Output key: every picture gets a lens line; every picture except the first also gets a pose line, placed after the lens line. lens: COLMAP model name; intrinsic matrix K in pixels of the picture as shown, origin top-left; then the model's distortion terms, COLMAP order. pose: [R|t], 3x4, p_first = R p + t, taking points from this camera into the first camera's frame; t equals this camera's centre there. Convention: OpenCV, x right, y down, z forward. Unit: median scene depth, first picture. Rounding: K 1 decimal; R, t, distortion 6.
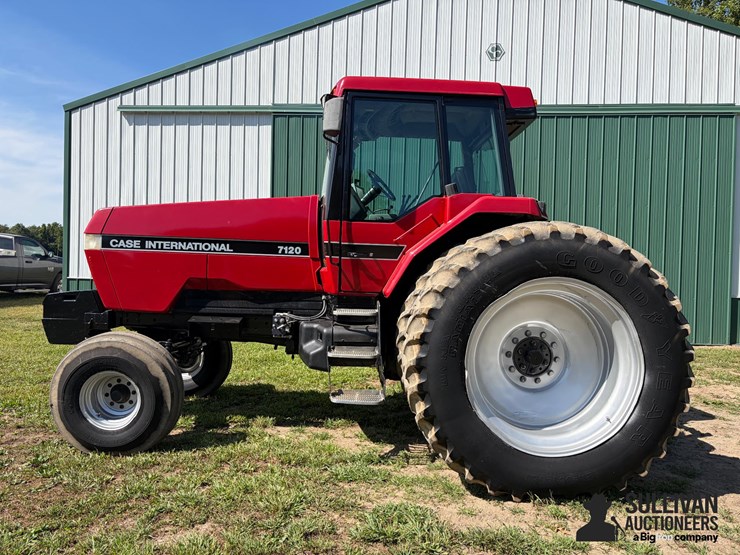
lens RADIAL K [[571.0, 0, 367.8], [0, 571.0, 284.6], [0, 0, 1]] dist [0.006631, 0.000063]
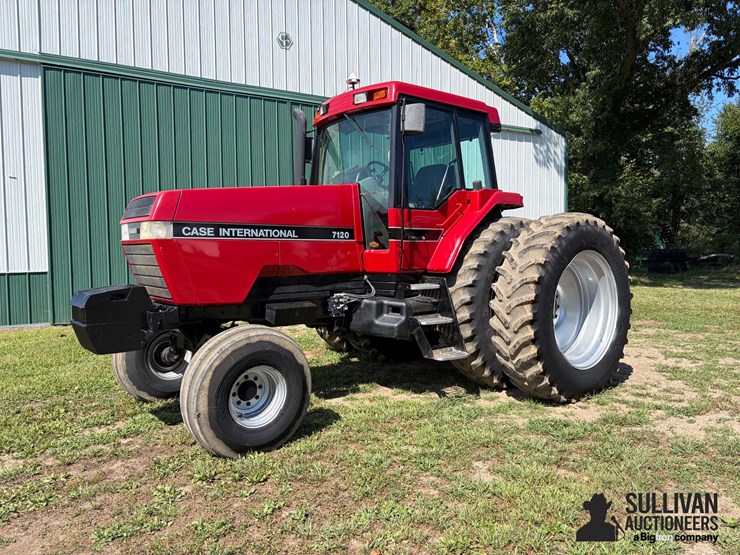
lens RADIAL K [[563.0, 0, 384.0], [0, 563.0, 278.6], [0, 0, 1]] dist [0.054002, -0.073309]
pose [[0.787703, -0.068110, 0.612279, -0.745681], [0.044315, 0.997559, 0.053956, -0.032516], [-0.614460, -0.015368, 0.788799, 0.110302]]
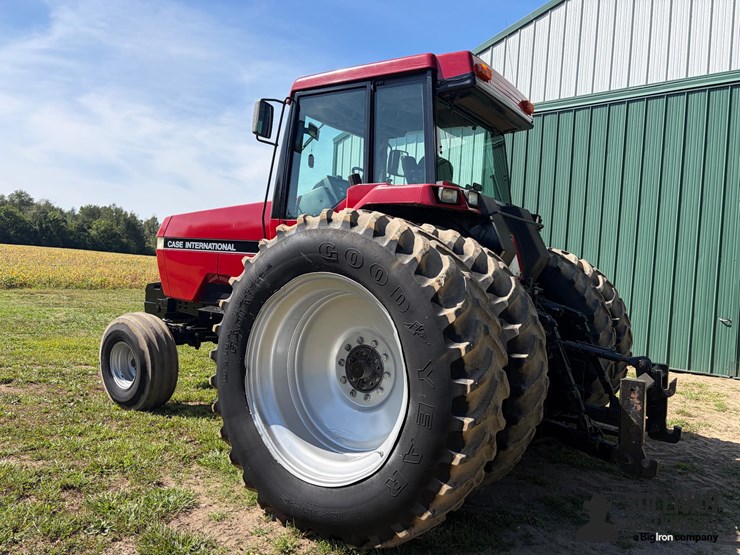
lens RADIAL K [[571.0, 0, 367.8], [0, 571.0, 284.6], [0, 0, 1]] dist [0.006631, 0.000063]
pose [[0.793601, 0.031649, -0.607615, 0.661557], [-0.051174, 0.998580, -0.014824, 0.012310], [0.606283, 0.042858, 0.794094, 0.271979]]
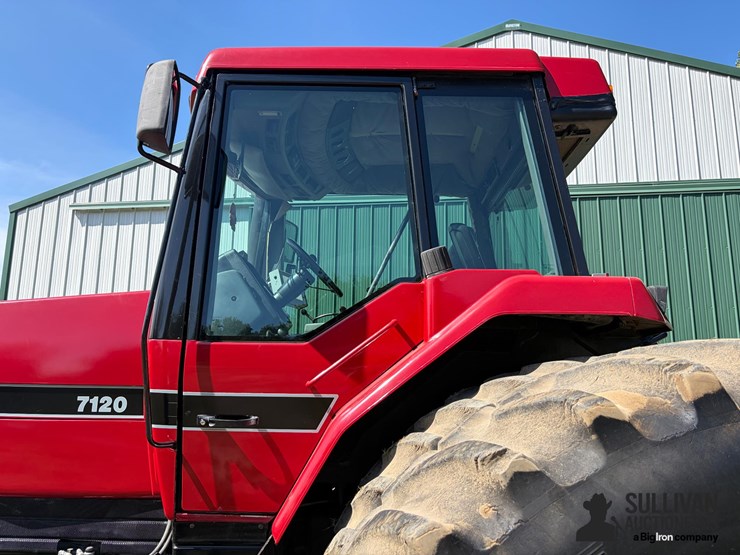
lens RADIAL K [[569.3, 0, 366.1], [0, 569.3, 273.3], [0, 0, 1]] dist [0.007585, -0.000059]
pose [[0.998459, -0.023742, -0.050151, 0.106464], [0.012494, 0.976822, -0.213686, -0.063756], [0.054062, 0.212730, 0.975614, 0.544310]]
